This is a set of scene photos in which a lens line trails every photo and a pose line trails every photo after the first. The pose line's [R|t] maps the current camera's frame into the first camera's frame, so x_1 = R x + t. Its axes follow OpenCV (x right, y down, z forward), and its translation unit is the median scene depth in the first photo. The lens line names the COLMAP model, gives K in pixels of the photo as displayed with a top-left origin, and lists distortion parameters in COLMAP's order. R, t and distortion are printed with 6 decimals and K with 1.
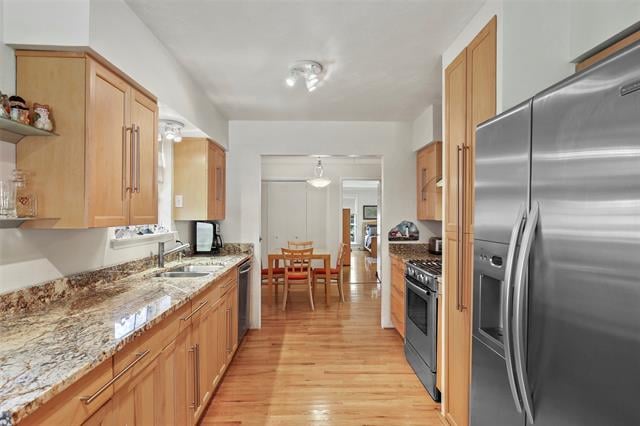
lens RADIAL K [[336.8, 0, 319.6], [0, 336.8, 216.2], [0, 0, 1]] dist [-0.013741, 0.002374]
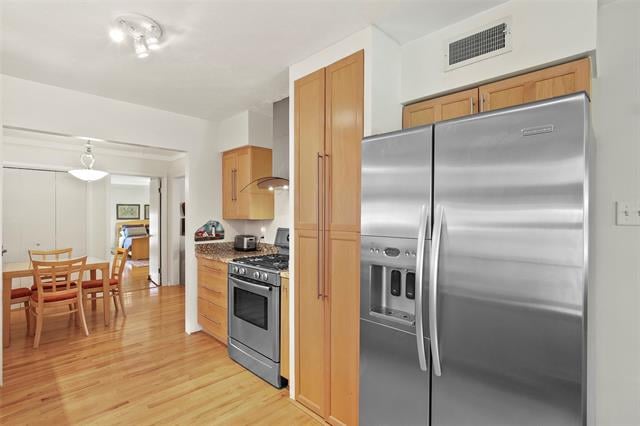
lens RADIAL K [[304.1, 0, 316.8], [0, 304.1, 214.6], [0, 0, 1]] dist [-0.010745, 0.002449]
pose [[0.720316, -0.002467, 0.693642, -0.176376], [0.004487, 0.999989, -0.001102, -0.001520], [-0.693632, 0.003906, 0.720319, 0.162872]]
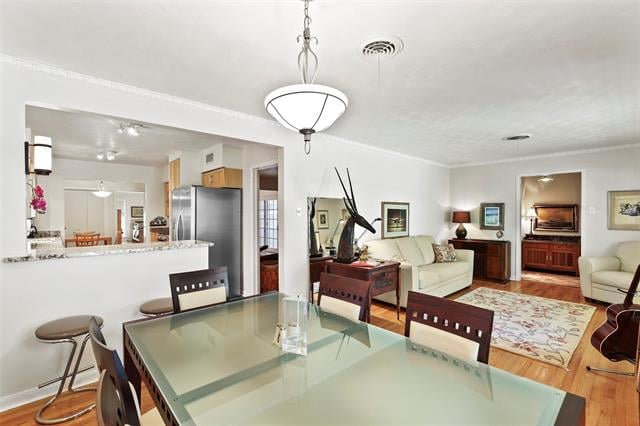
lens RADIAL K [[291.6, 0, 315.5], [0, 291.6, 216.6], [0, 0, 1]] dist [-0.003084, -0.000630]
pose [[0.763658, -0.010893, 0.645529, -0.192972], [0.007433, 0.999940, 0.008080, 0.009356], [-0.645578, -0.001372, 0.763693, -1.156609]]
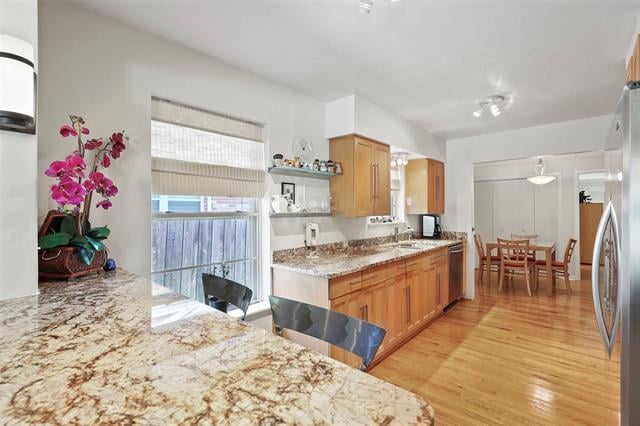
lens RADIAL K [[291.6, 0, 323.9], [0, 291.6, 210.4], [0, 0, 1]] dist [-0.003084, -0.000630]
pose [[0.730224, -0.009136, -0.683146, 0.205617], [0.004095, 0.999951, -0.008995, 0.005459], [0.683195, 0.003771, 0.730226, -0.235026]]
